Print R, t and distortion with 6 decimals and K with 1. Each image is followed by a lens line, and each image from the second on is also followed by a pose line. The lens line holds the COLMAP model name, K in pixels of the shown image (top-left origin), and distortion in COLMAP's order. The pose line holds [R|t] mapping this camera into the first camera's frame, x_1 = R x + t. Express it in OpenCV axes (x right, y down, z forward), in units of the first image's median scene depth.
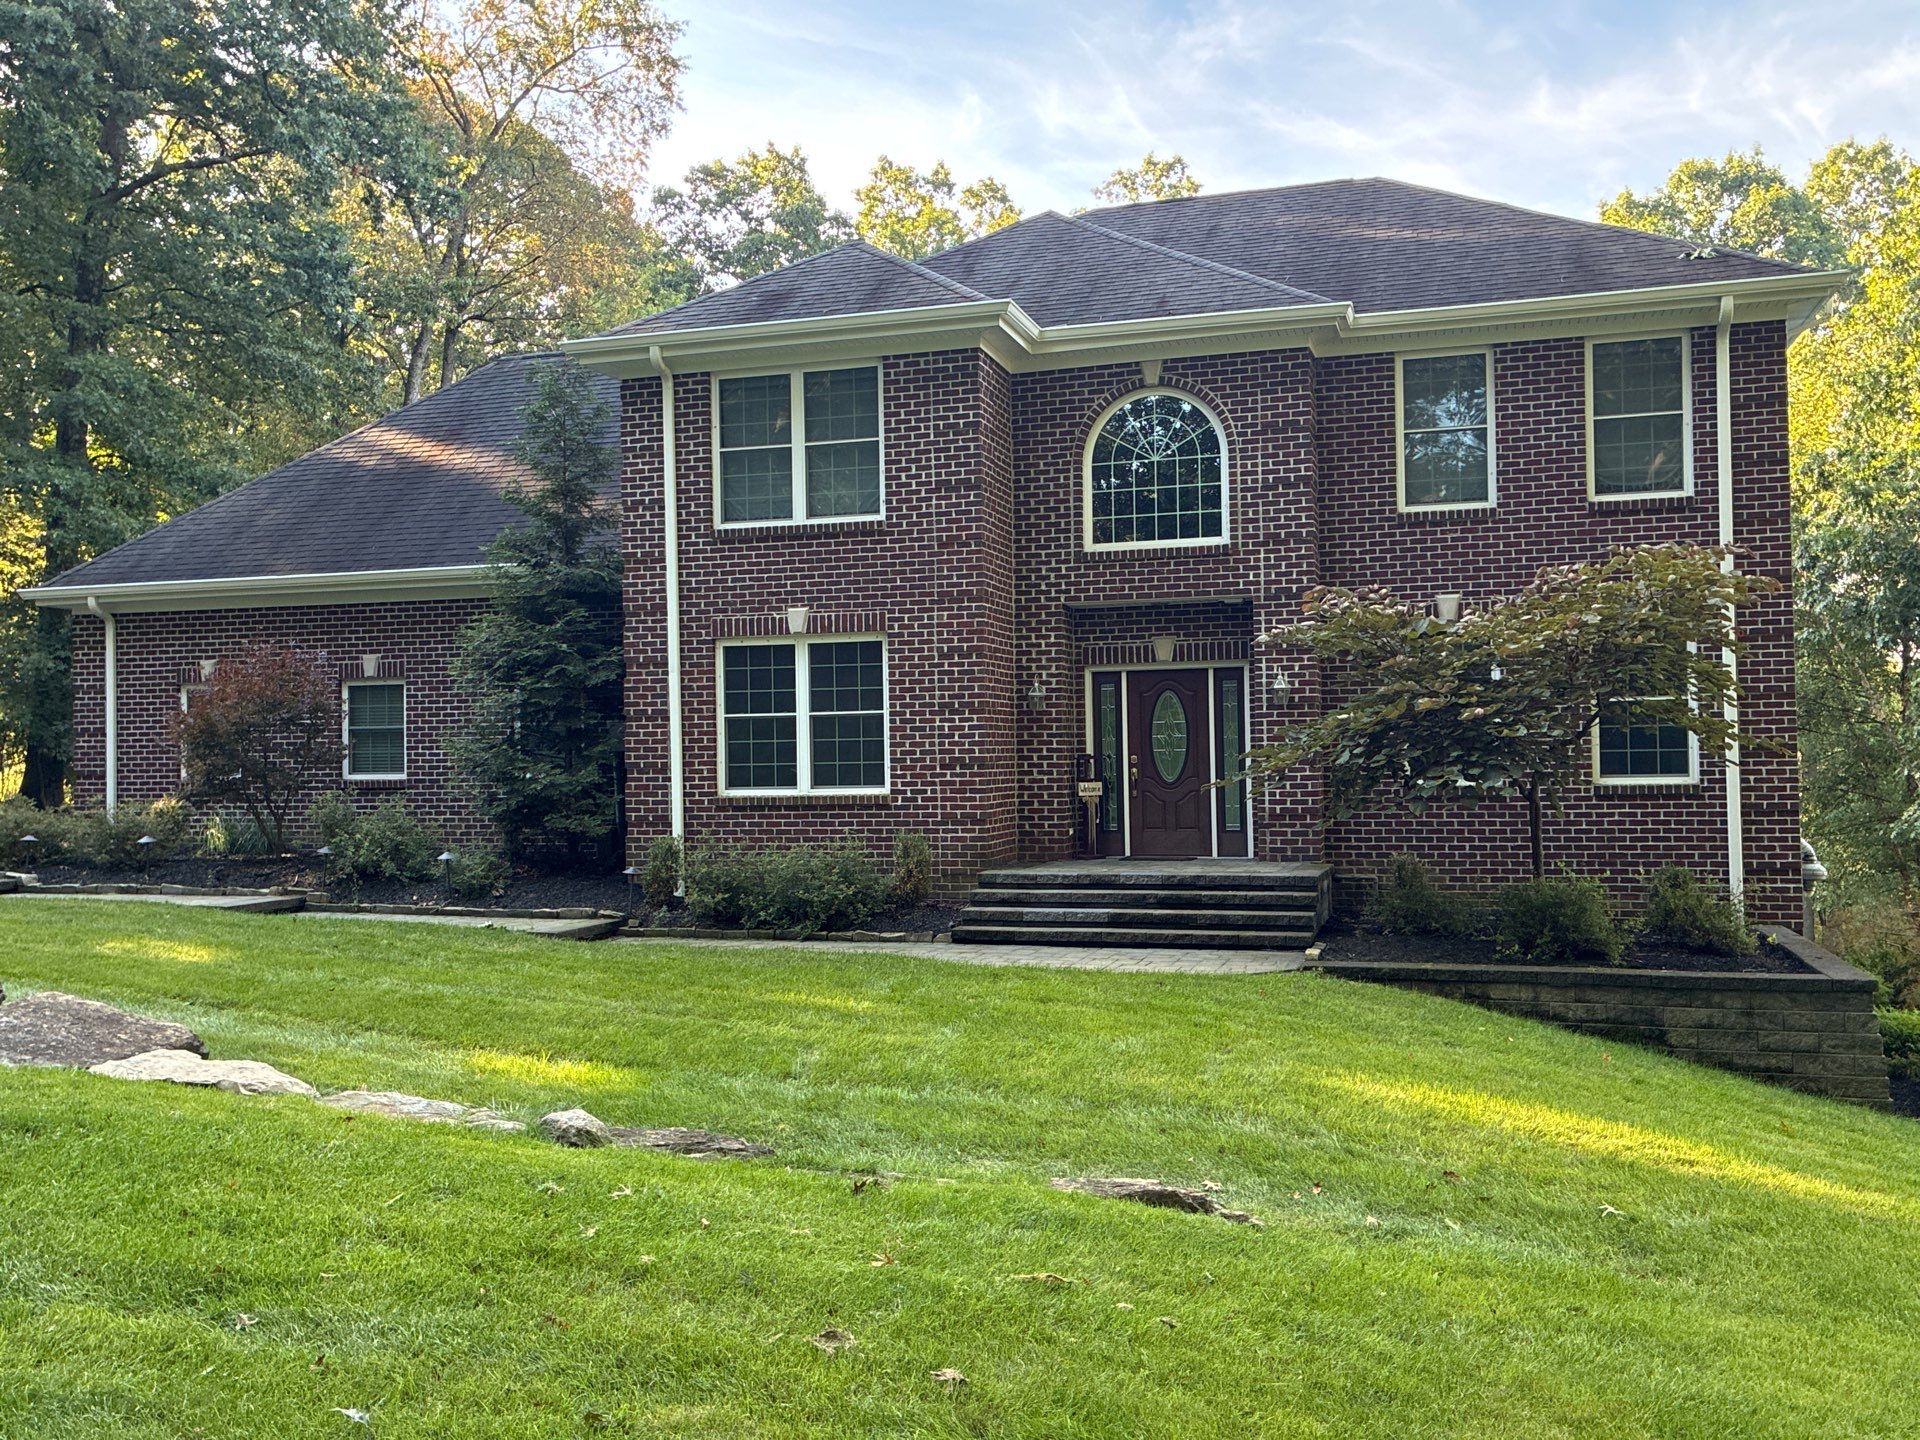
lens RADIAL K [[1652.8, 0, 965.5], [0, 1652.8, 724.9], [0, 0, 1]] dist [0.149103, -0.397497]
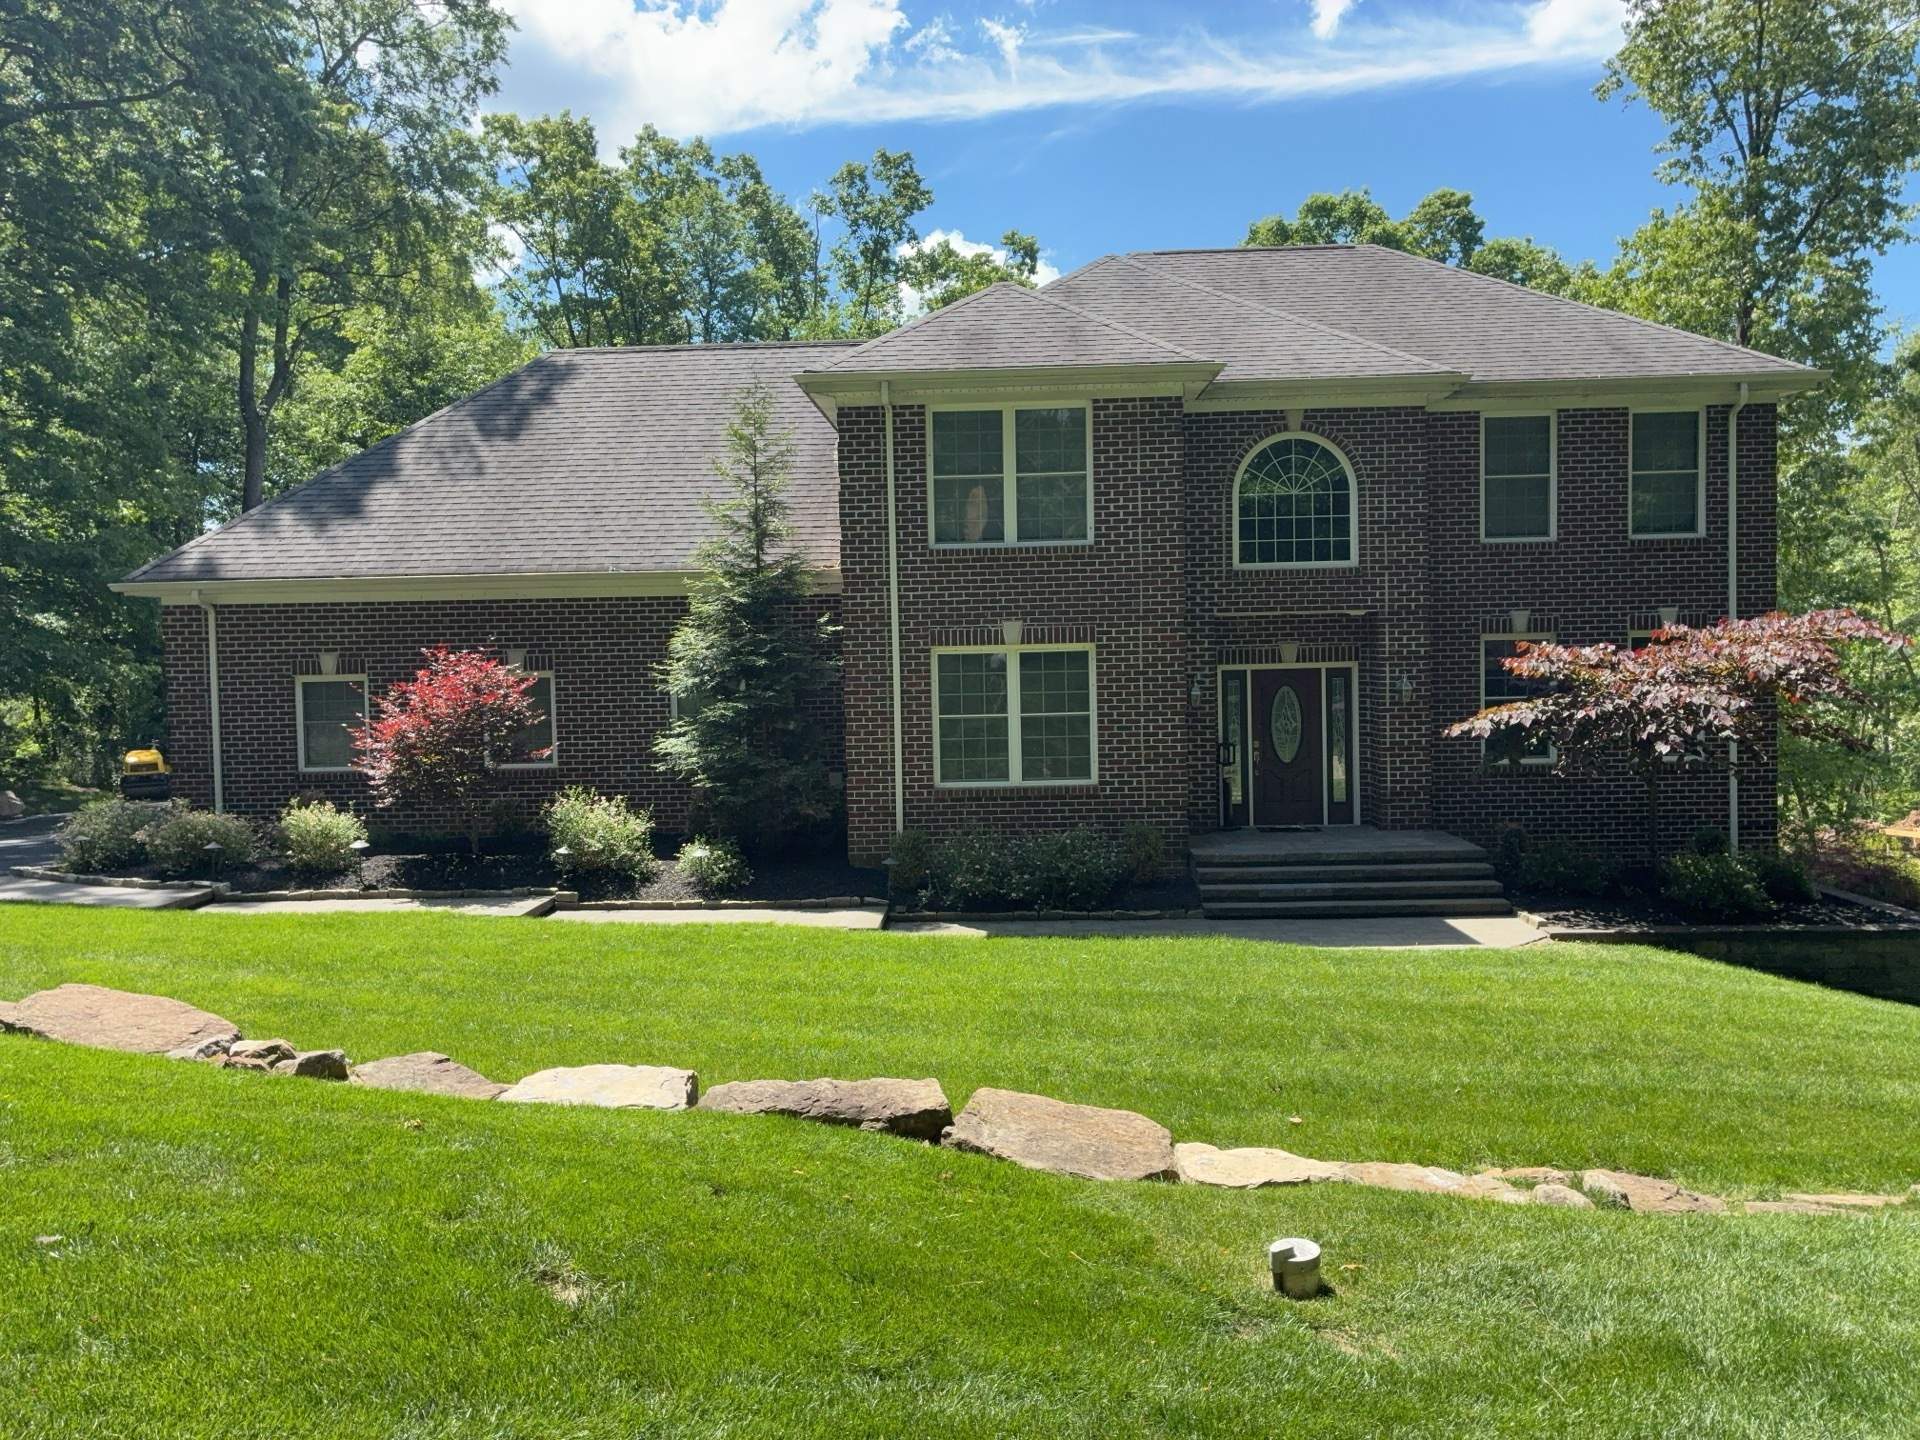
lens RADIAL K [[1449.5, 0, 959.7], [0, 1449.5, 724.4], [0, 0, 1]] dist [0.078548, -0.177926]
pose [[0.964954, -0.020061, 0.261653, -0.396613], [0.002765, 0.997796, 0.066305, -0.066416], [-0.262406, -0.063258, 0.962882, 0.057164]]
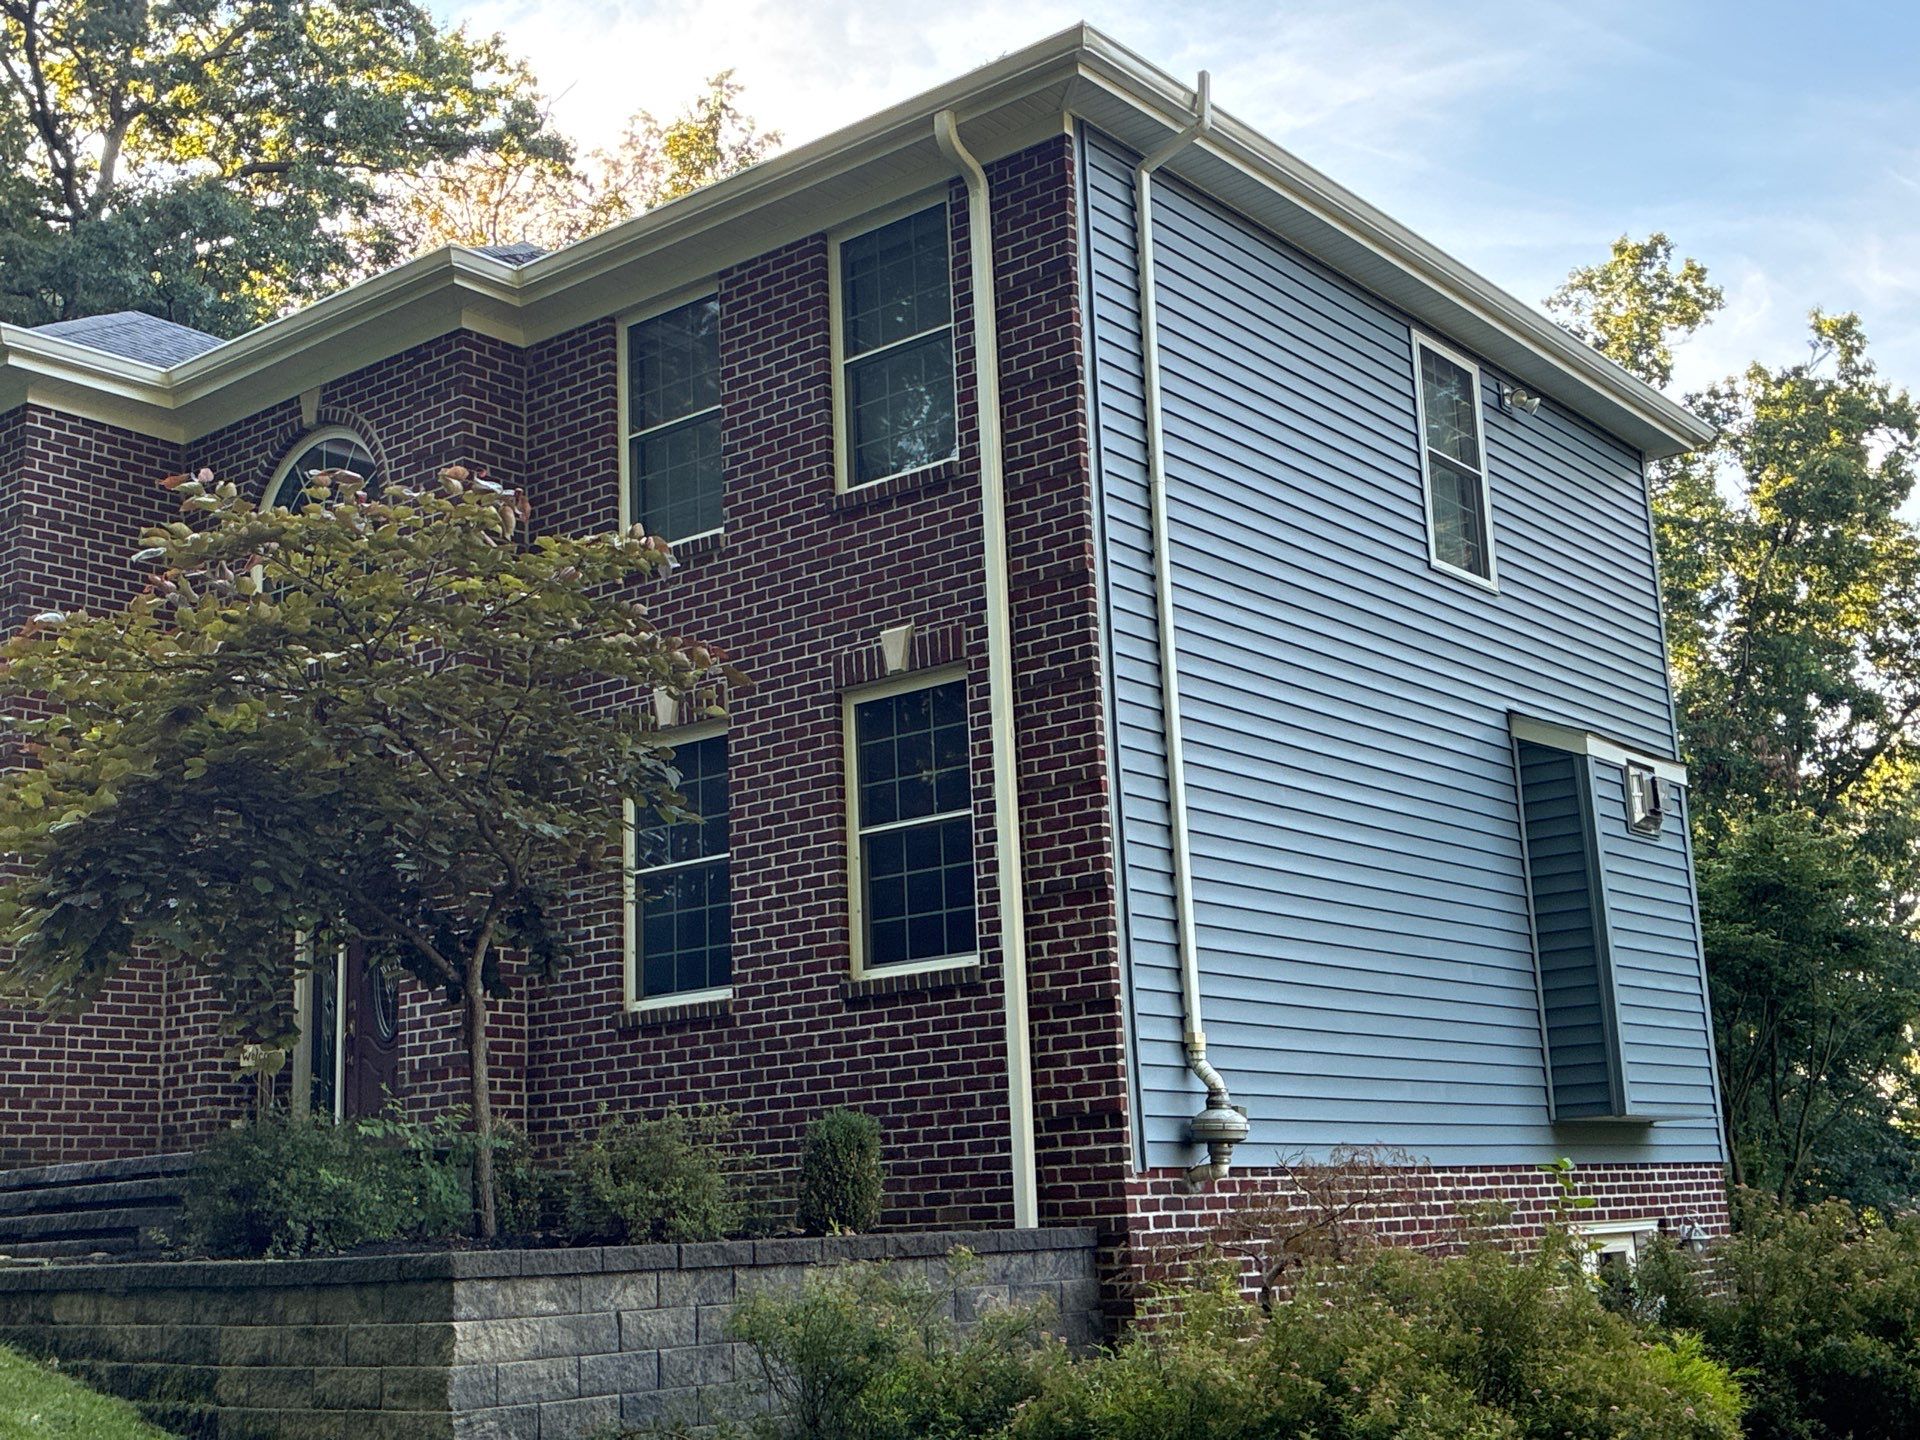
lens RADIAL K [[2272.7, 0, 953.2], [0, 2272.7, 718.8], [0, 0, 1]] dist [0.094018, -0.233159]
pose [[0.925916, -0.103598, -0.363246, 0.673636], [0.033007, 0.980166, -0.195411, 0.096065], [0.376285, 0.168944, 0.910970, 0.295796]]
